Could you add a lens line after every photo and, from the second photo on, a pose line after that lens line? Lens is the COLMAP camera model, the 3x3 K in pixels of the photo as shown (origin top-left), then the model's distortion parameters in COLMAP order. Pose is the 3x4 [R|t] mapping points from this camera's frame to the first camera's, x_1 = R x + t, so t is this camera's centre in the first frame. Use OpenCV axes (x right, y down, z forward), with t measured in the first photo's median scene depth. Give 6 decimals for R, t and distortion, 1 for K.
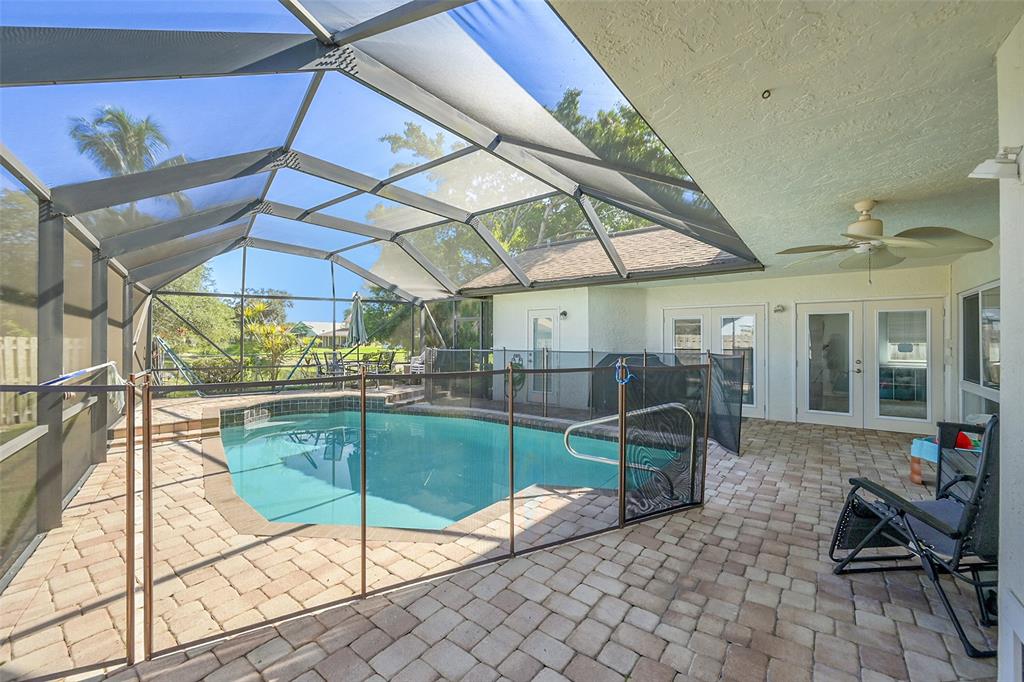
lens RADIAL K [[412.6, 0, 512.4], [0, 412.6, 339.1], [0, 0, 1]] dist [0.000687, 0.000294]
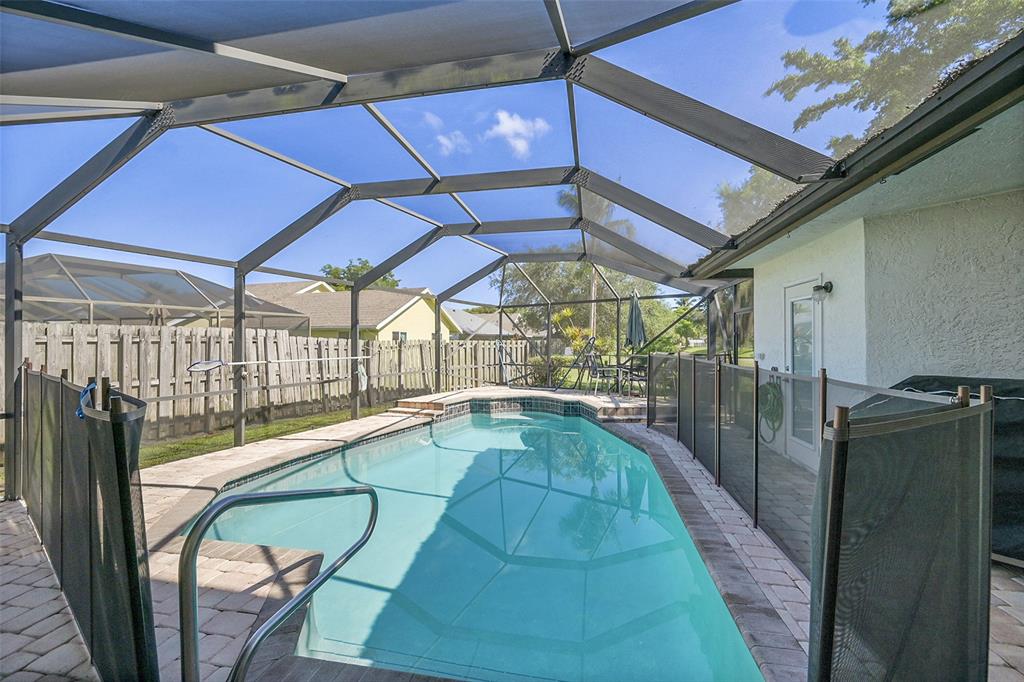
lens RADIAL K [[412.6, 0, 514.3], [0, 412.6, 340.5], [0, 0, 1]] dist [0.000687, 0.000294]
pose [[0.467947, 0.000307, -0.883756, 0.408615], [-0.003205, 0.999994, -0.001349, -0.000515], [0.883751, 0.003463, 0.467945, 0.478954]]
